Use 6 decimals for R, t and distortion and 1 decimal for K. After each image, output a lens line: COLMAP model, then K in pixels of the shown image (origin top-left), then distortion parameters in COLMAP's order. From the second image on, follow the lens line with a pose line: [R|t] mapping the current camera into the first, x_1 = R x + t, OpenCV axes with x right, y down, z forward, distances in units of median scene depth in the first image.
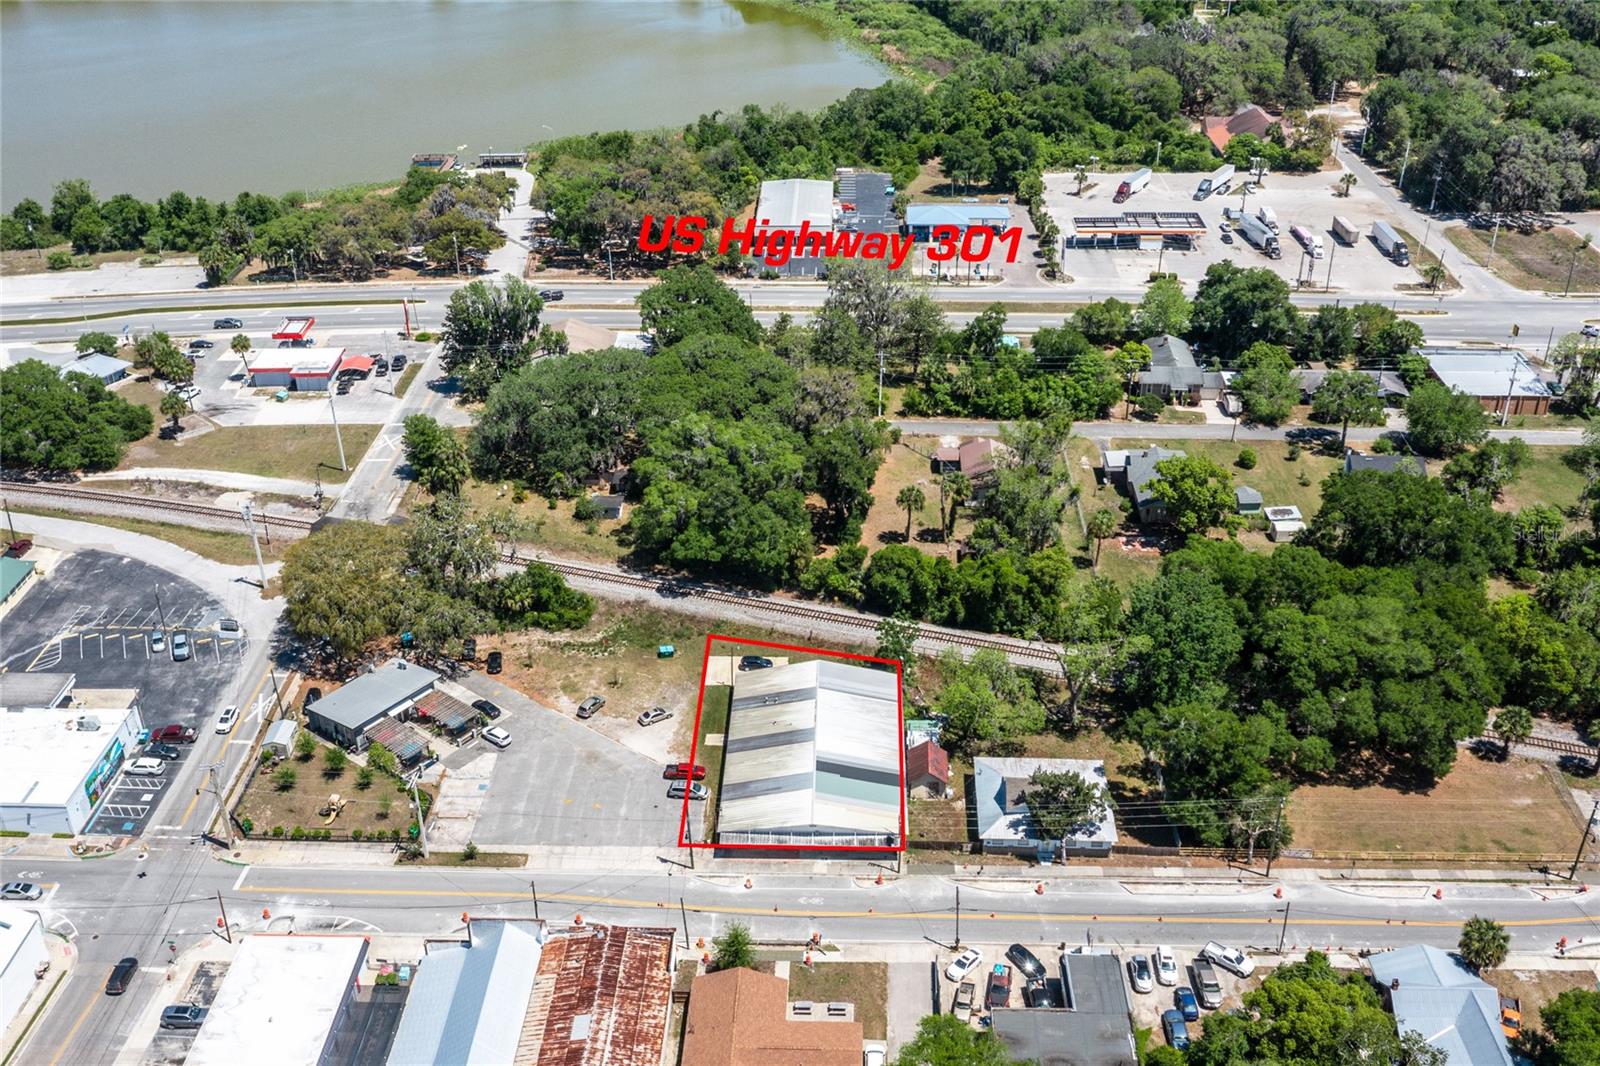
lens RADIAL K [[1516.5, 0, 785.5], [0, 1516.5, 530.6], [0, 0, 1]] dist [-0.011839, 0.001467]
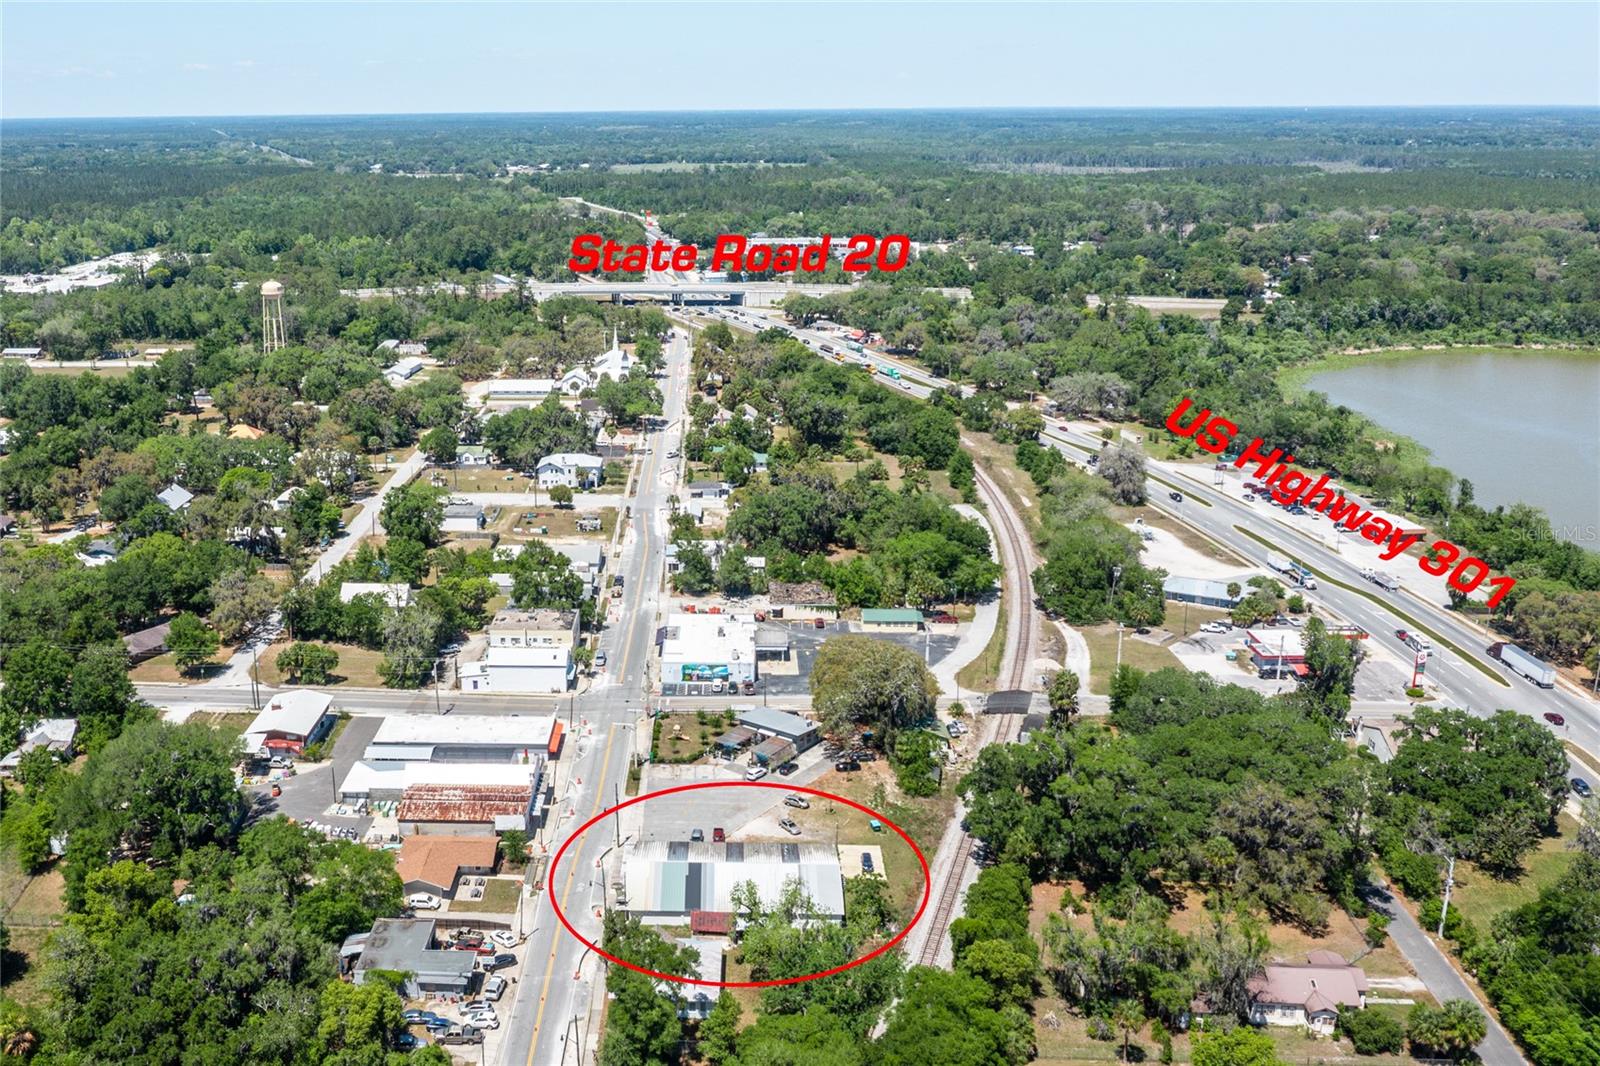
lens RADIAL K [[1531.8, 0, 647.8], [0, 1531.8, 531.9], [0, 0, 1]] dist [-0.018689, 0.002583]
pose [[-0.015980, 0.282929, -0.959008, 1.007394], [-0.482176, 0.838057, 0.255280, -0.332524], [0.875929, 0.466489, 0.123029, 0.565366]]
